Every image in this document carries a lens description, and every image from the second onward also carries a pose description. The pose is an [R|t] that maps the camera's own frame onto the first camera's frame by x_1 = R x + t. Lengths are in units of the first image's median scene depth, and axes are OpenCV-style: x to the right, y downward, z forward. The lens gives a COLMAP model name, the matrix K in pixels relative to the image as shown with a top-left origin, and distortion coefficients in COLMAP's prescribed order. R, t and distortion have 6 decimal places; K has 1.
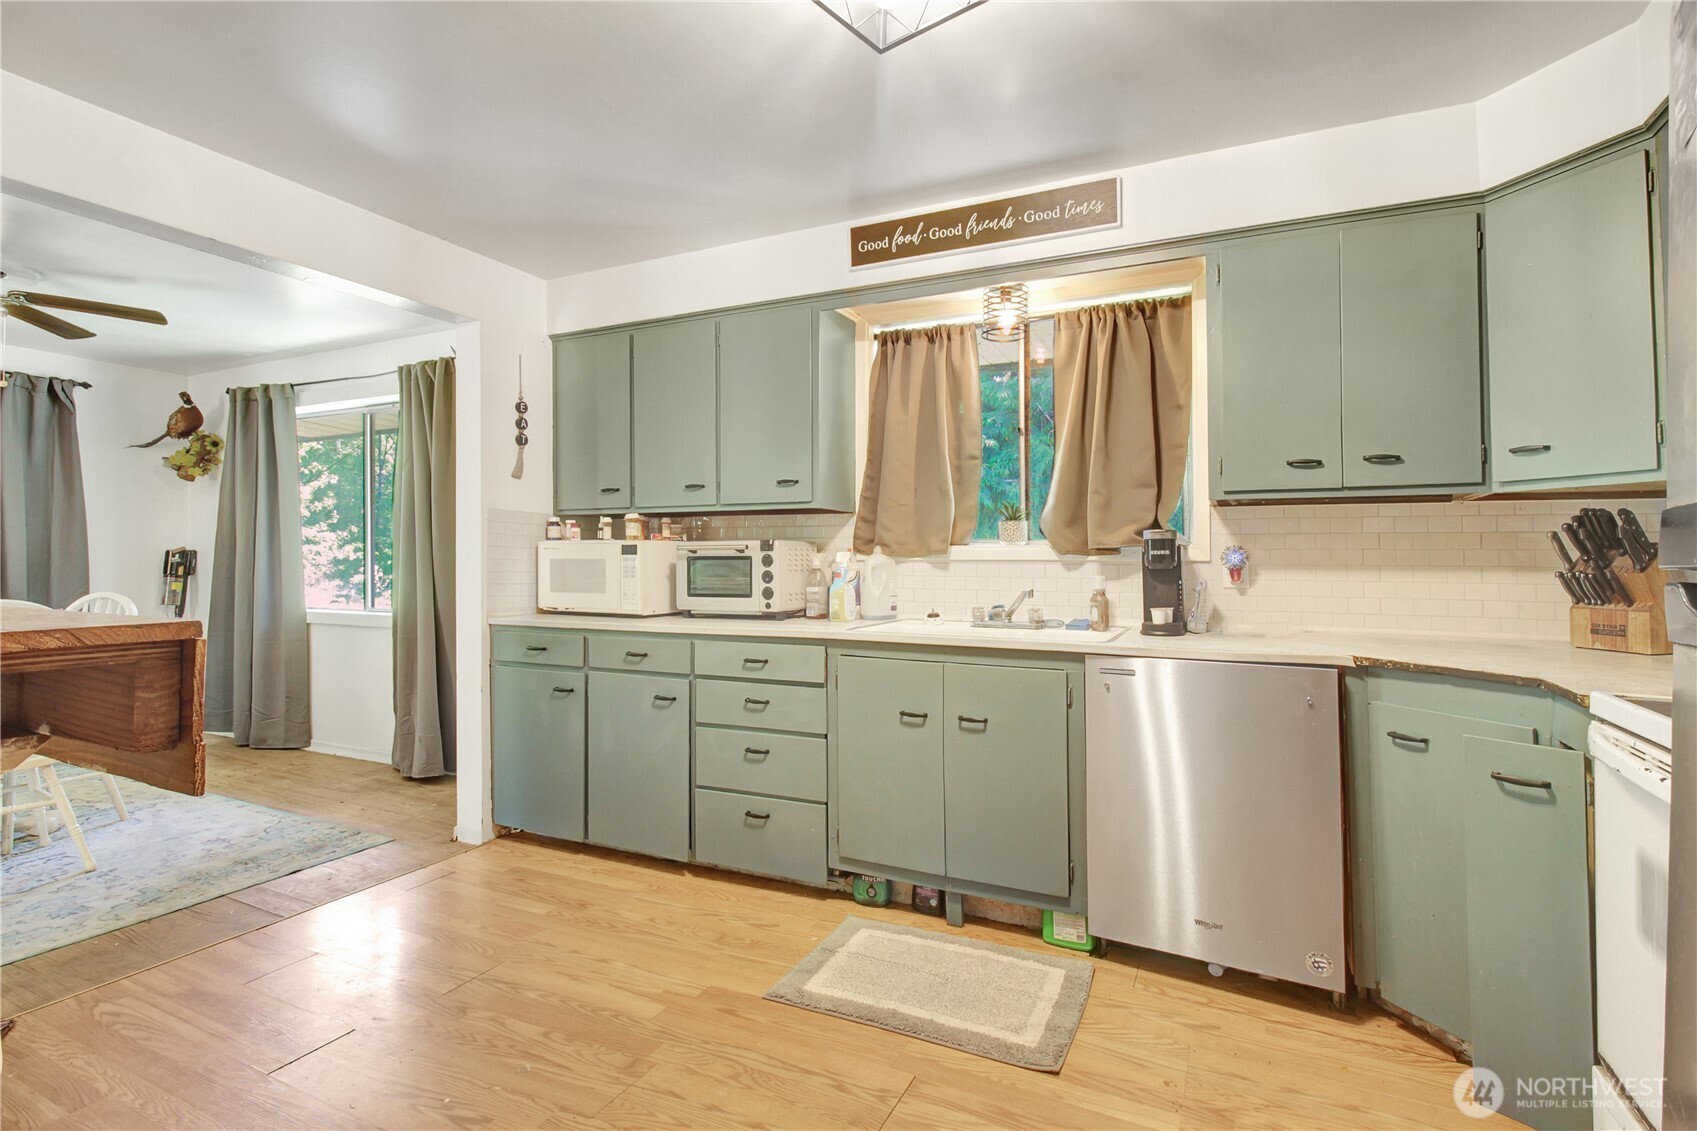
lens RADIAL K [[815.9, 0, 835.5], [0, 815.9, 561.4], [0, 0, 1]] dist [0.004855, -0.002561]
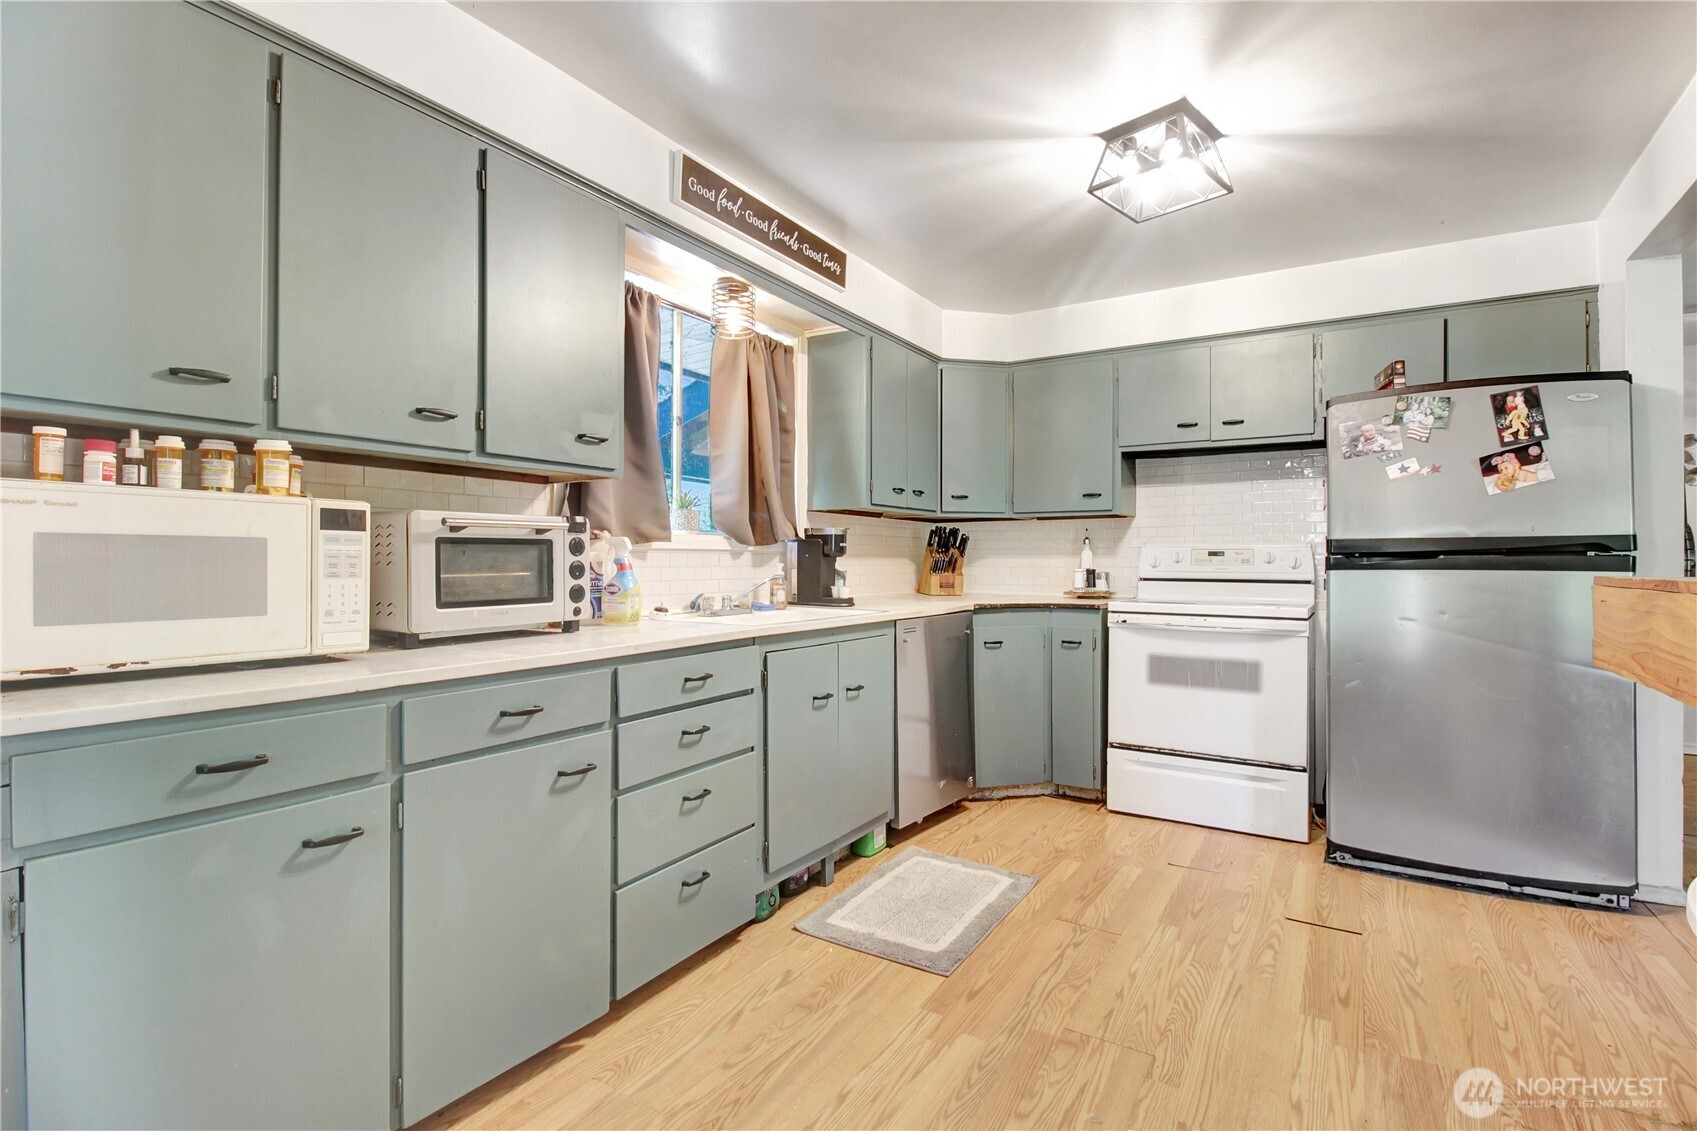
lens RADIAL K [[815.9, 0, 878.4], [0, 815.9, 557.3], [0, 0, 1]] dist [0.004855, -0.002561]
pose [[0.070554, 0.000580, 0.997508, -0.870486], [-0.001417, 0.999999, -0.000482, 0.009238], [-0.997507, -0.001380, 0.070555, 0.795317]]
